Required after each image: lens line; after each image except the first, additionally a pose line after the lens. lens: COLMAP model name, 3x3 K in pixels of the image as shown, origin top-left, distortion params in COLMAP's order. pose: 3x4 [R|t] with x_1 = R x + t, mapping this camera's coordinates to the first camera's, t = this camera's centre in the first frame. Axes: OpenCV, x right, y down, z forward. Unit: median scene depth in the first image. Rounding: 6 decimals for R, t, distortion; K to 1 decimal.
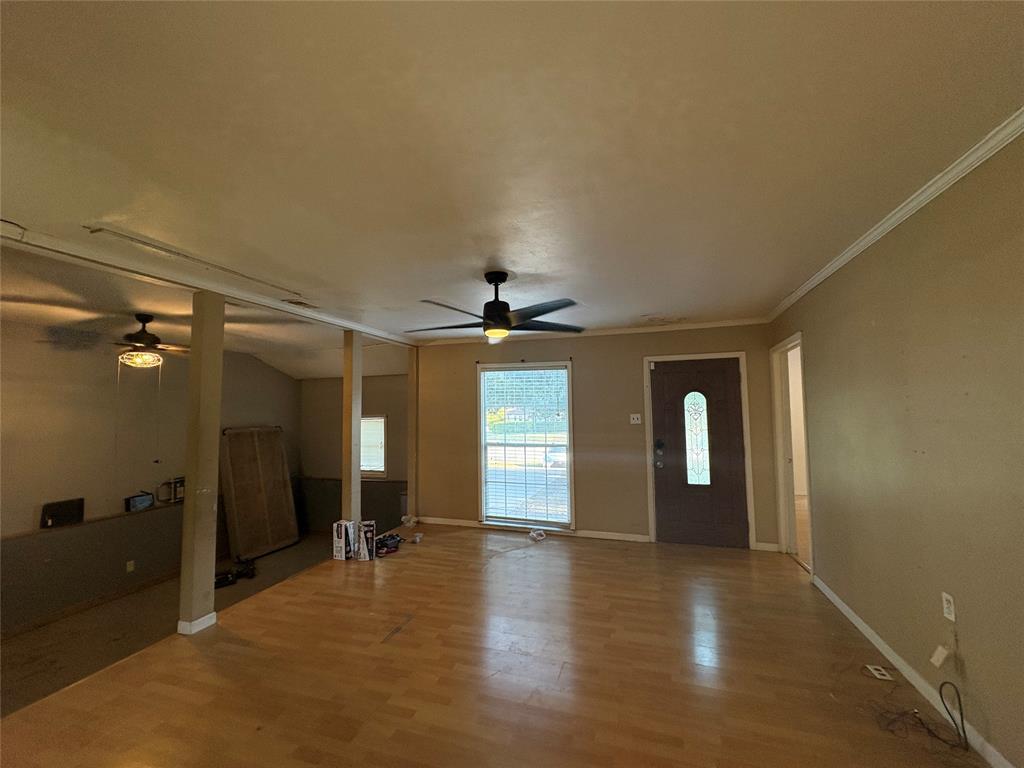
lens RADIAL K [[405.8, 0, 513.8], [0, 405.8, 386.8], [0, 0, 1]] dist [-0.000212, -0.000031]
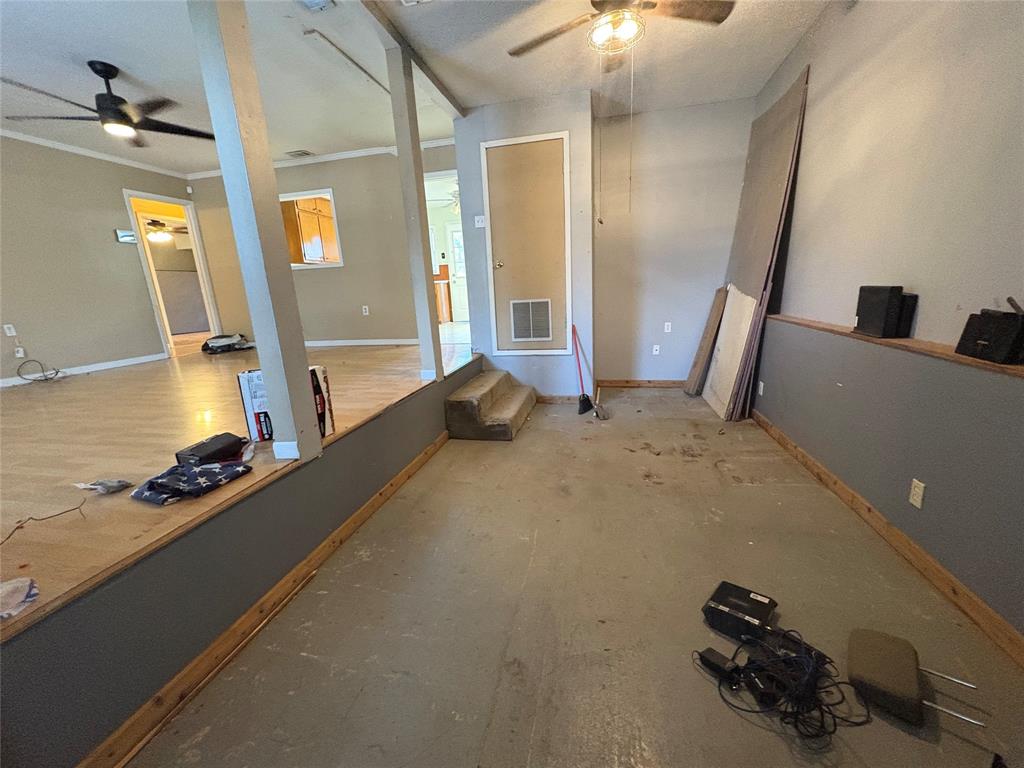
lens RADIAL K [[406.9, 0, 511.3], [0, 406.9, 383.2], [0, 0, 1]] dist [0.000557, 0.000391]
pose [[-0.994165, 0.088323, -0.061934, -0.597237], [0.075928, 0.980760, 0.179847, 0.261973], [0.076627, 0.174095, -0.981743, 1.412729]]
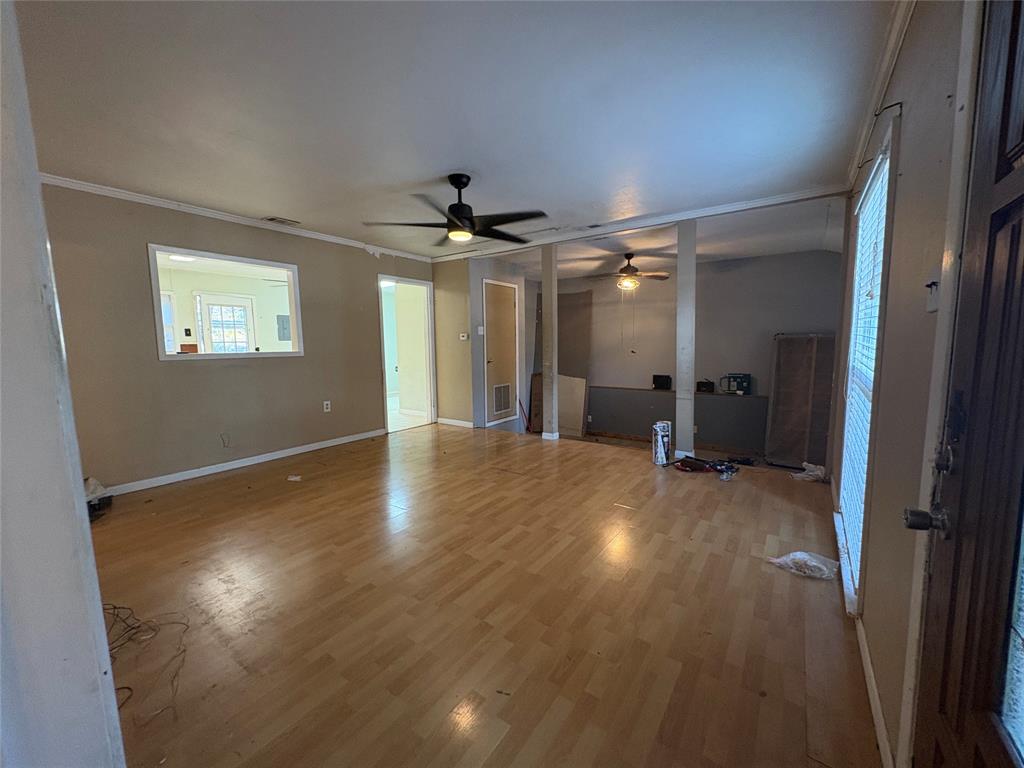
lens RADIAL K [[406.9, 0, 511.3], [0, 406.9, 383.2], [0, 0, 1]] dist [0.000557, 0.000391]
pose [[-0.309353, 0.119980, -0.943348, 0.609122], [0.070828, 0.992160, 0.102961, 0.096580], [0.948306, -0.034964, -0.315426, 0.901438]]
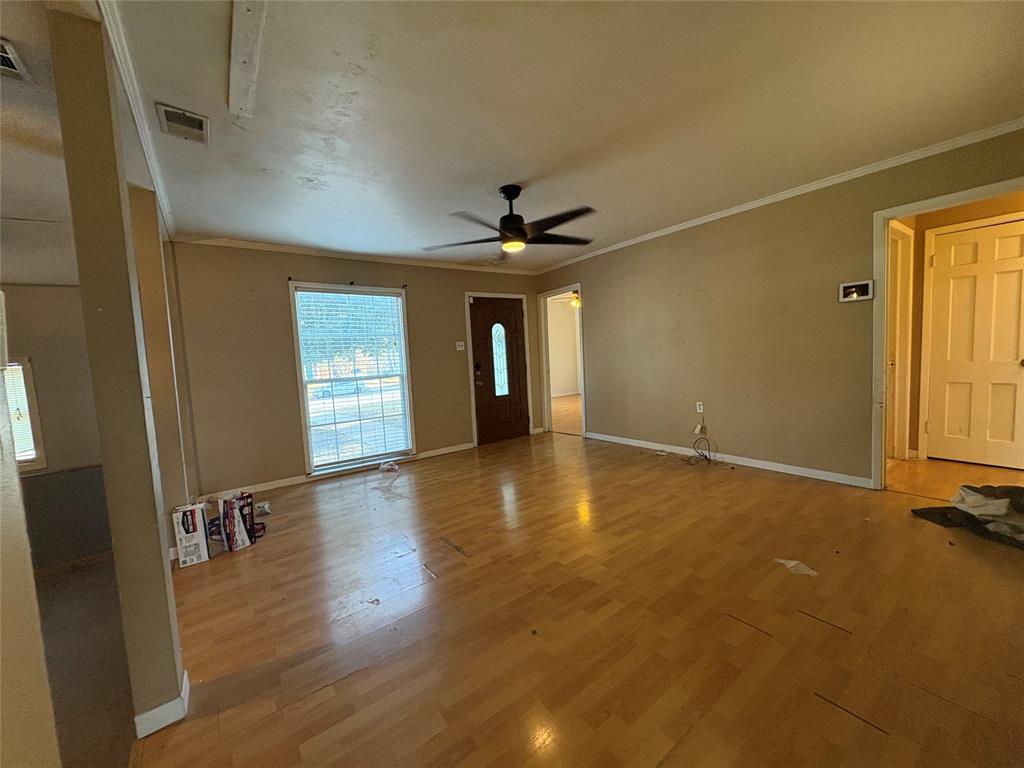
lens RADIAL K [[406.9, 0, 511.3], [0, 406.9, 383.2], [0, 0, 1]] dist [0.000557, 0.000391]
pose [[0.580922, -0.079632, 0.810054, -0.591826], [-0.002608, 0.995016, 0.099685, 0.073114], [-0.813955, -0.060022, 0.577819, 0.226420]]
